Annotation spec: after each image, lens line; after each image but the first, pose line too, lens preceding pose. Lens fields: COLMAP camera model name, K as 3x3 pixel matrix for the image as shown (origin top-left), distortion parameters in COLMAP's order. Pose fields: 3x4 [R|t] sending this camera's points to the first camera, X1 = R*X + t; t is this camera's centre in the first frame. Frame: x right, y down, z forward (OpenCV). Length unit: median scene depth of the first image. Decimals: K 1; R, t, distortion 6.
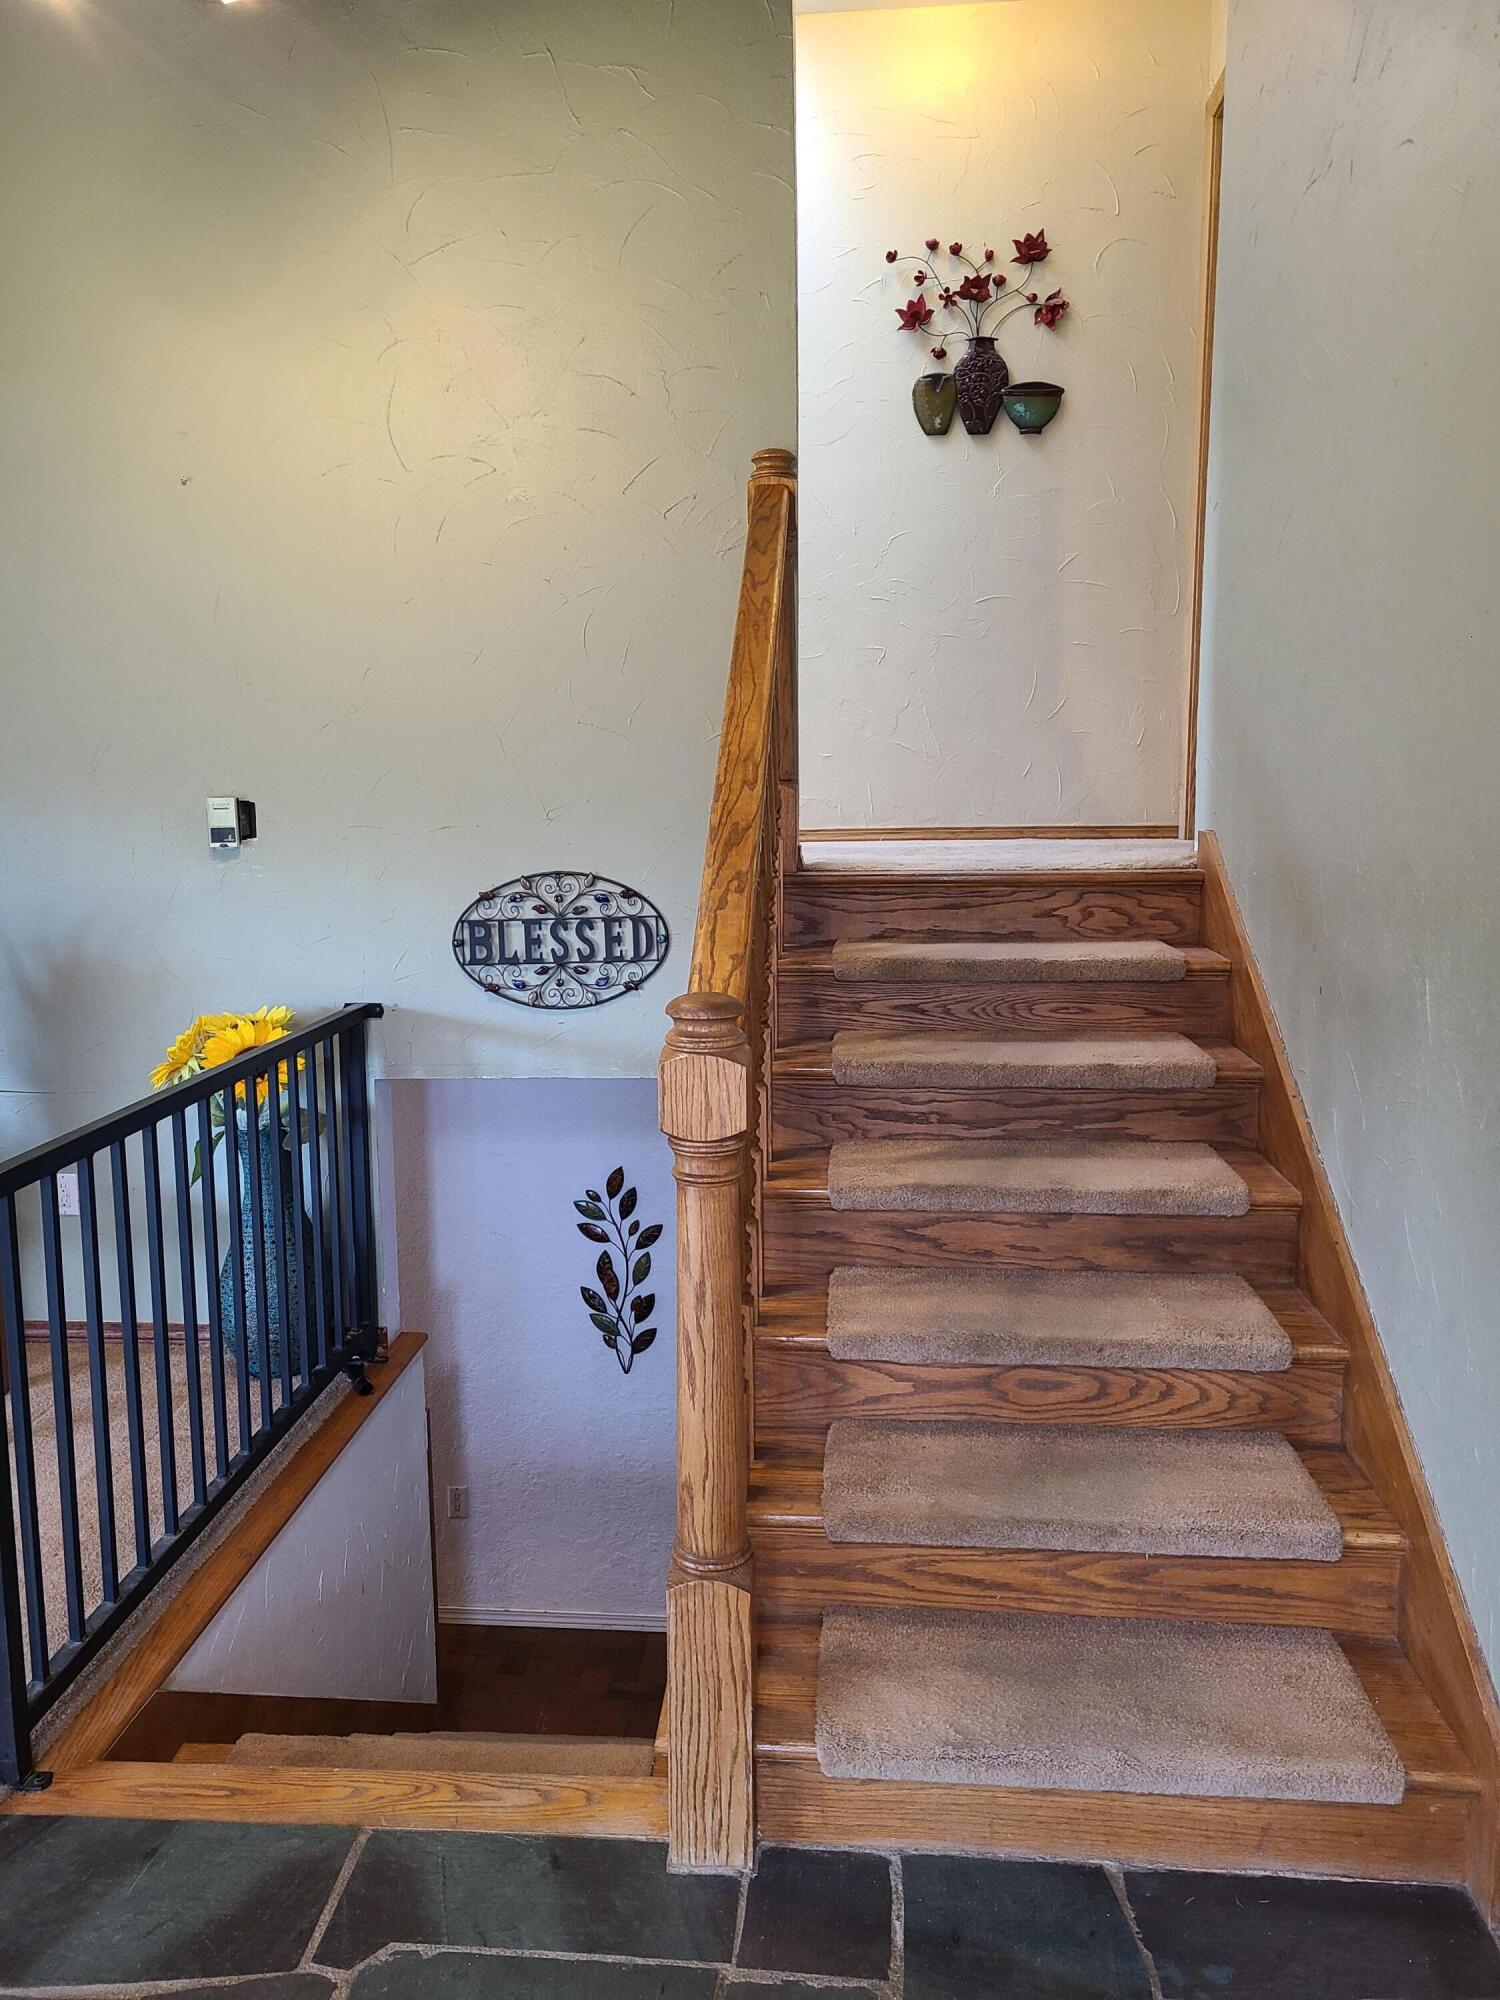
lens RADIAL K [[1503.3, 0, 744.3], [0, 1503.3, 992.8], [0, 0, 1]] dist [0.062181, -0.047735]
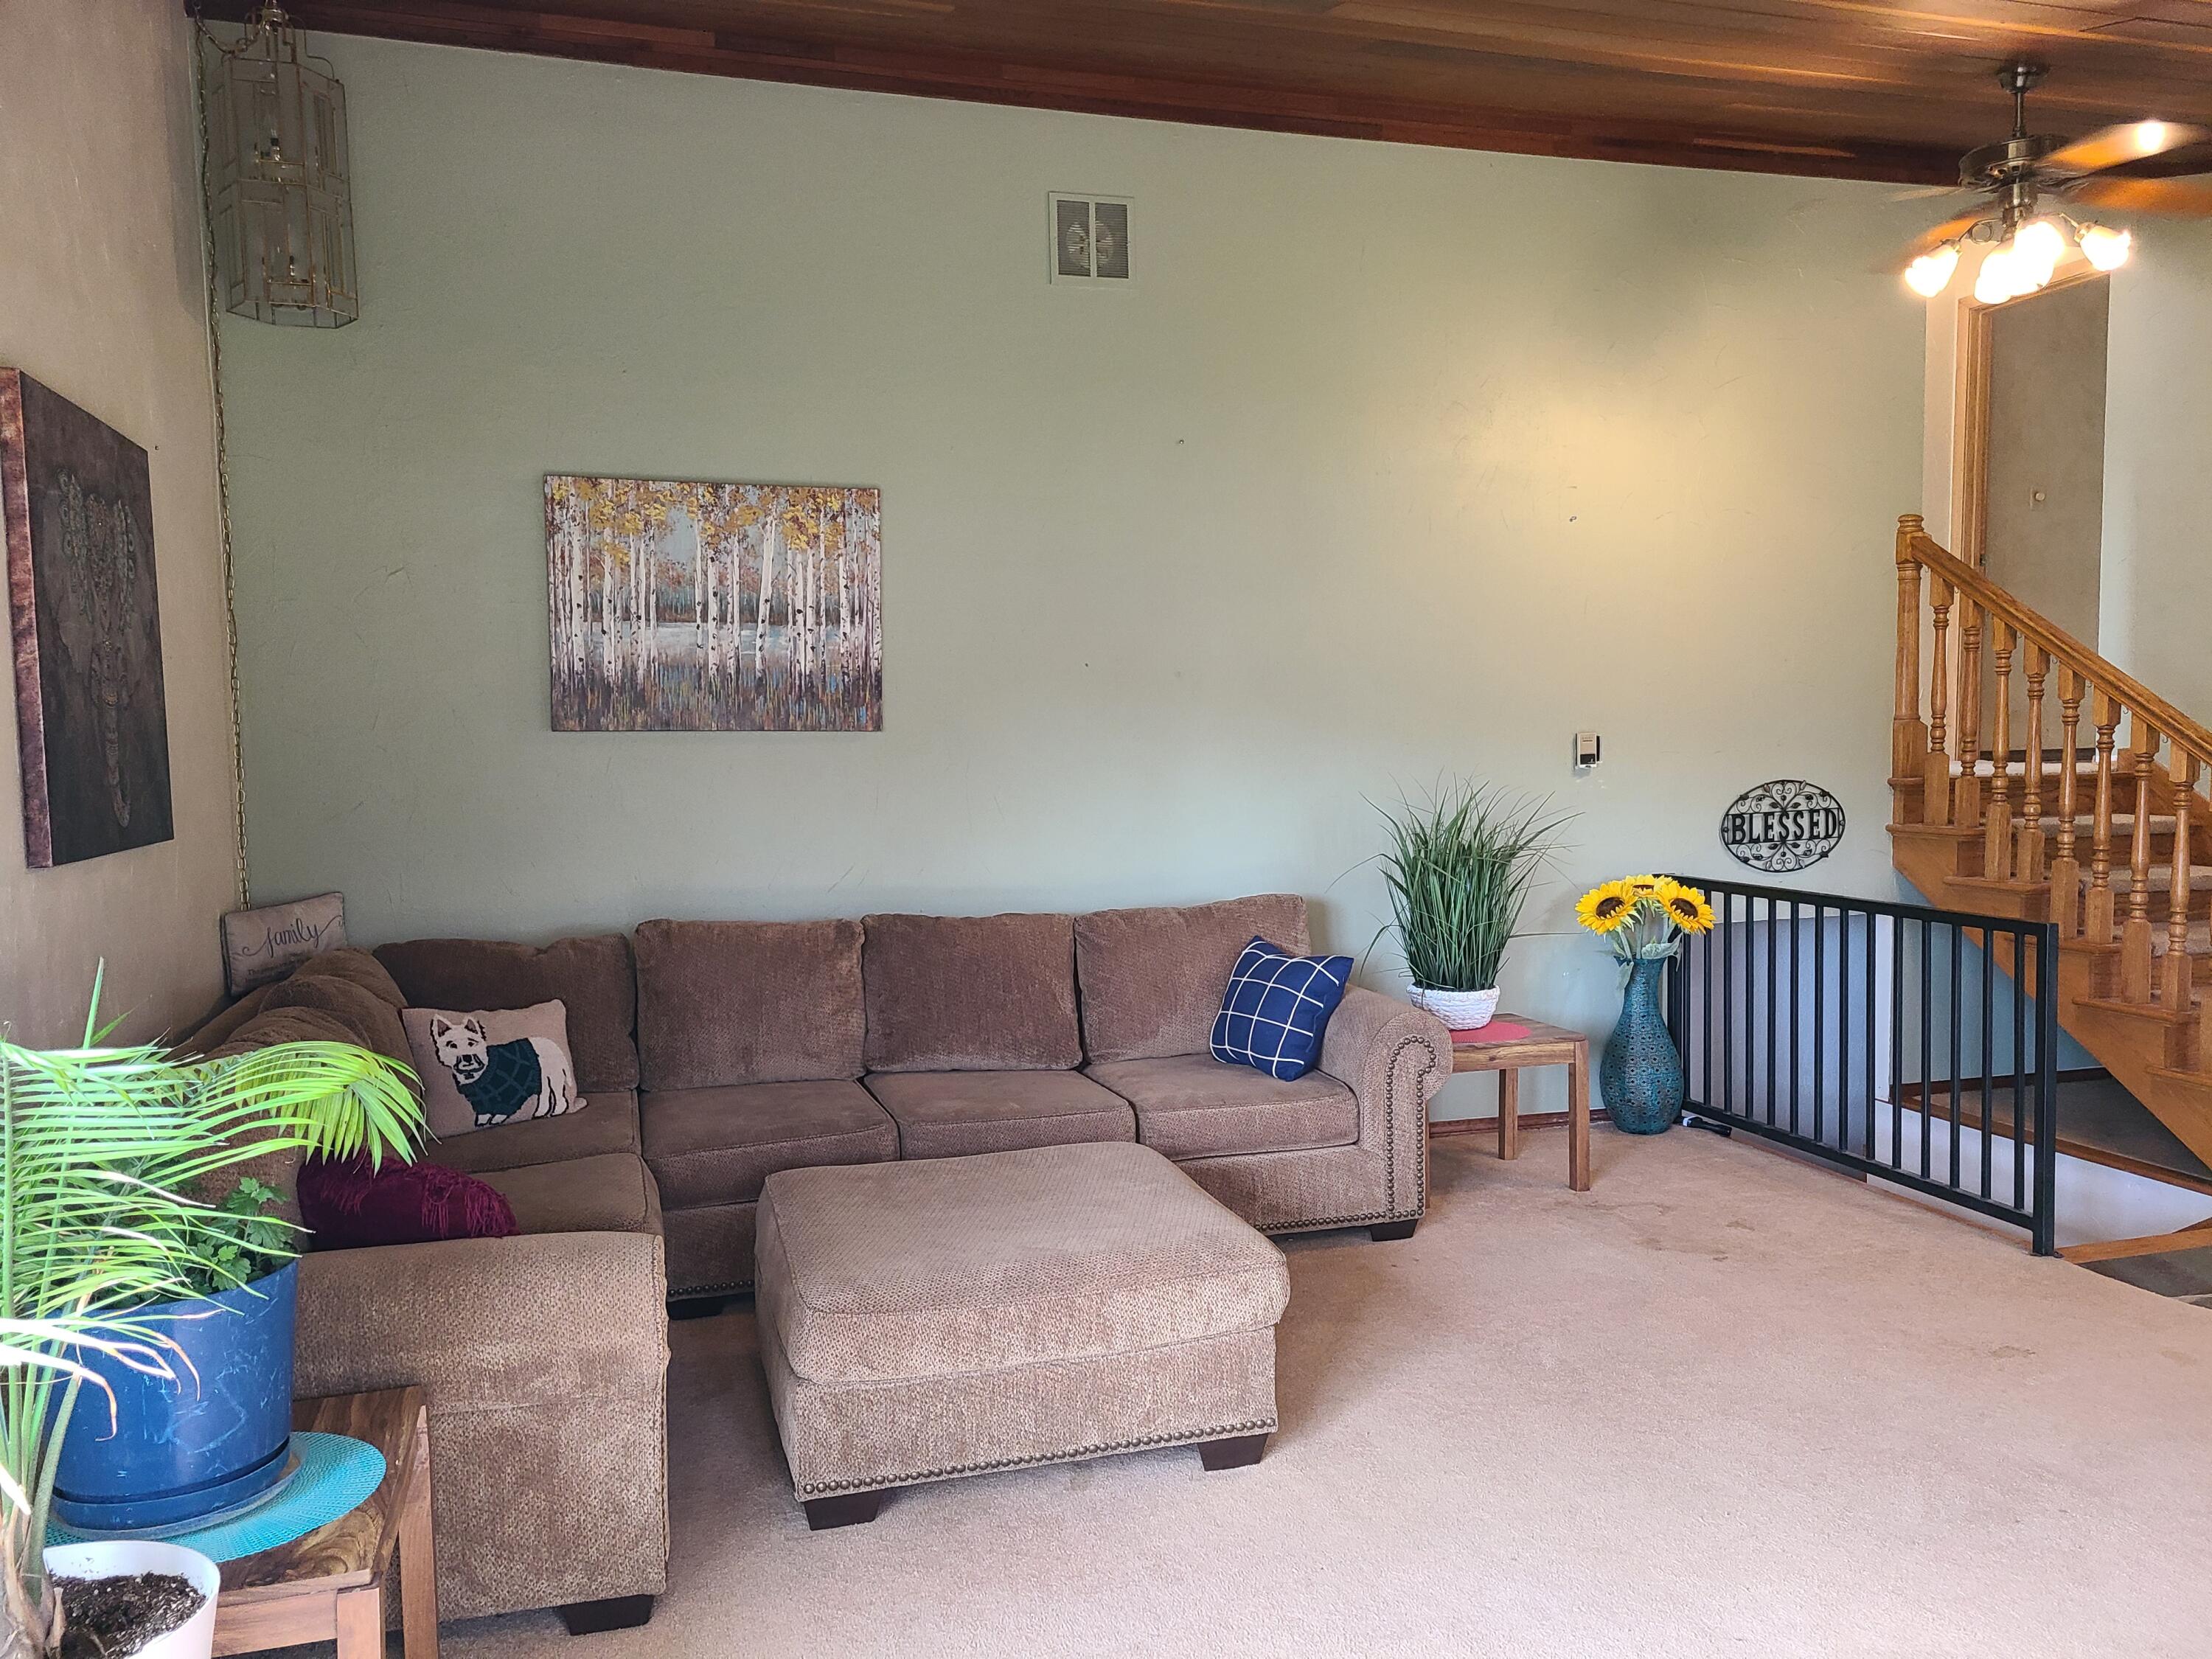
lens RADIAL K [[1662.6, 0, 1109.0], [0, 1662.6, 844.5], [0, 0, 1]] dist [0.062181, -0.047735]
pose [[0.931630, -0.027895, 0.362337, -1.353025], [0.059148, 0.995394, -0.075449, 0.069906], [-0.358564, 0.091722, 0.928988, -0.308016]]
